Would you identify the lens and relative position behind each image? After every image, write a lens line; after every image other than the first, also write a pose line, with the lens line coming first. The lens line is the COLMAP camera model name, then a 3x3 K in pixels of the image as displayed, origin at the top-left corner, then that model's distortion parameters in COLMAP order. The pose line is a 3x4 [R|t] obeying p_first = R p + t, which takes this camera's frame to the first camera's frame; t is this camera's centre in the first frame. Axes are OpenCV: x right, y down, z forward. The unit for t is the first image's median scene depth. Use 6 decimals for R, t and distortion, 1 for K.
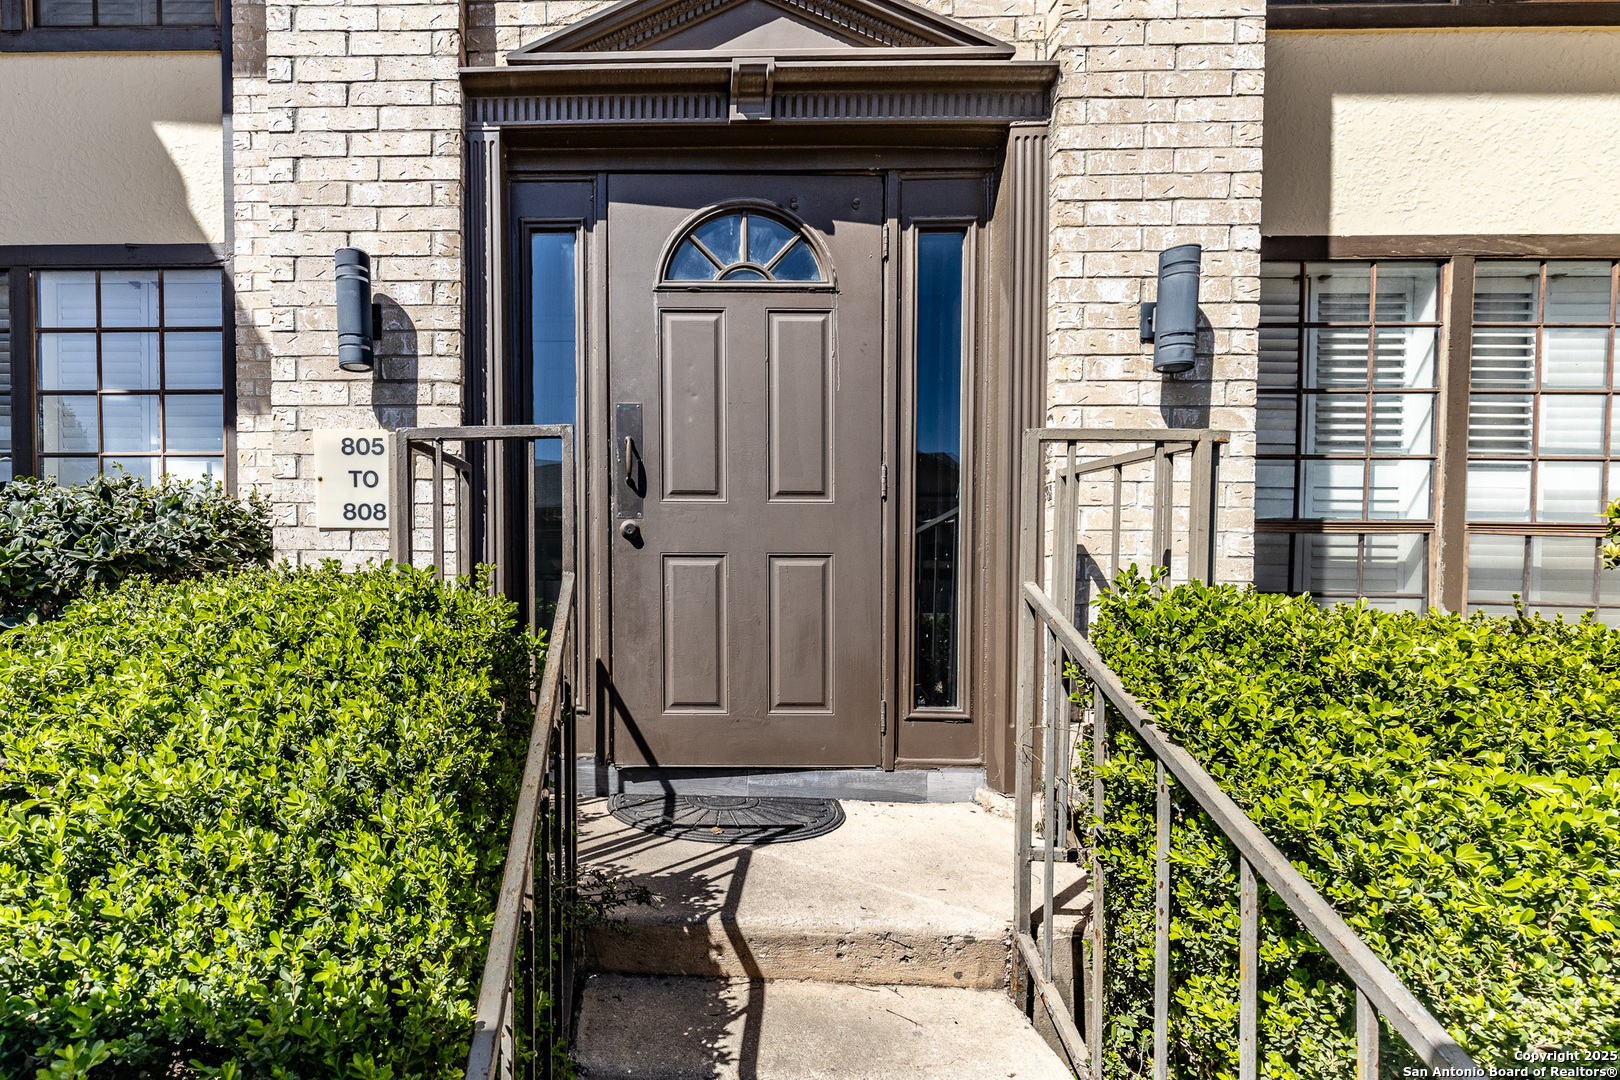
lens RADIAL K [[780.0, 0, 791.3], [0, 780.0, 640.4], [0, 0, 1]] dist [0.001393, -0.001139]
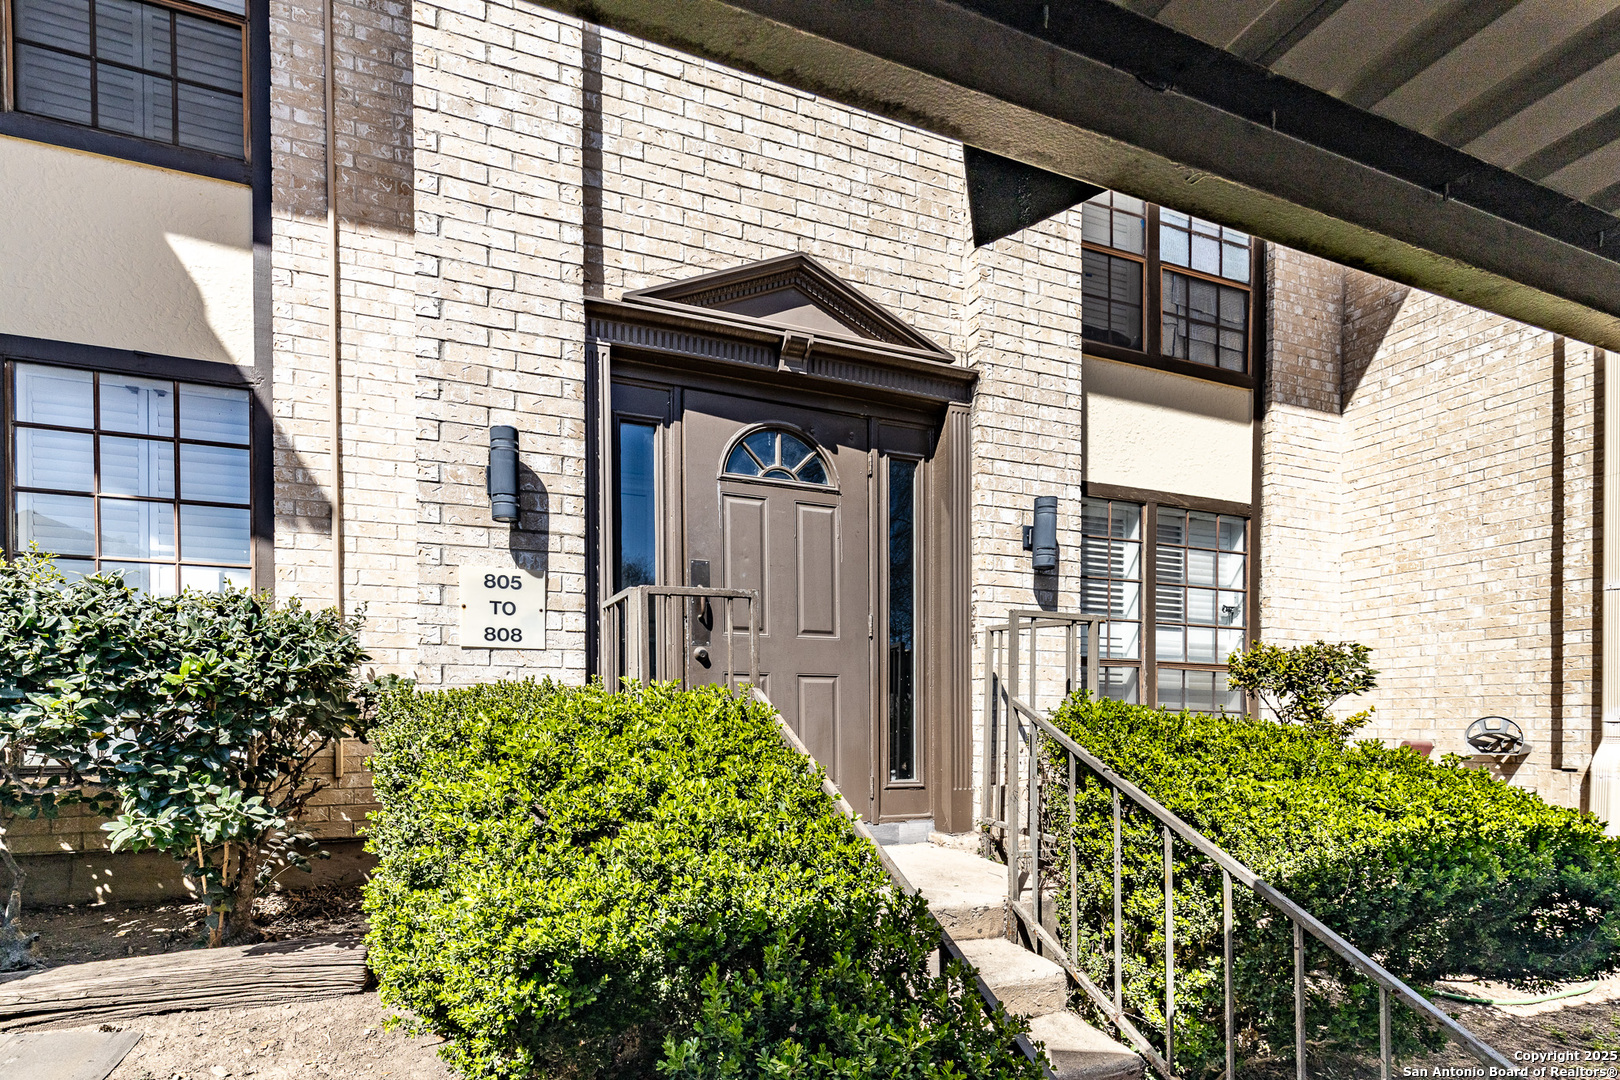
lens RADIAL K [[780.0, 0, 797.2], [0, 780.0, 733.1], [0, 0, 1]] dist [0.001393, -0.001139]
pose [[0.926480, -0.010568, 0.376196, -0.576817], [0.017454, 0.999737, -0.014901, 0.016613], [-0.375940, 0.020372, 0.926420, -0.307848]]
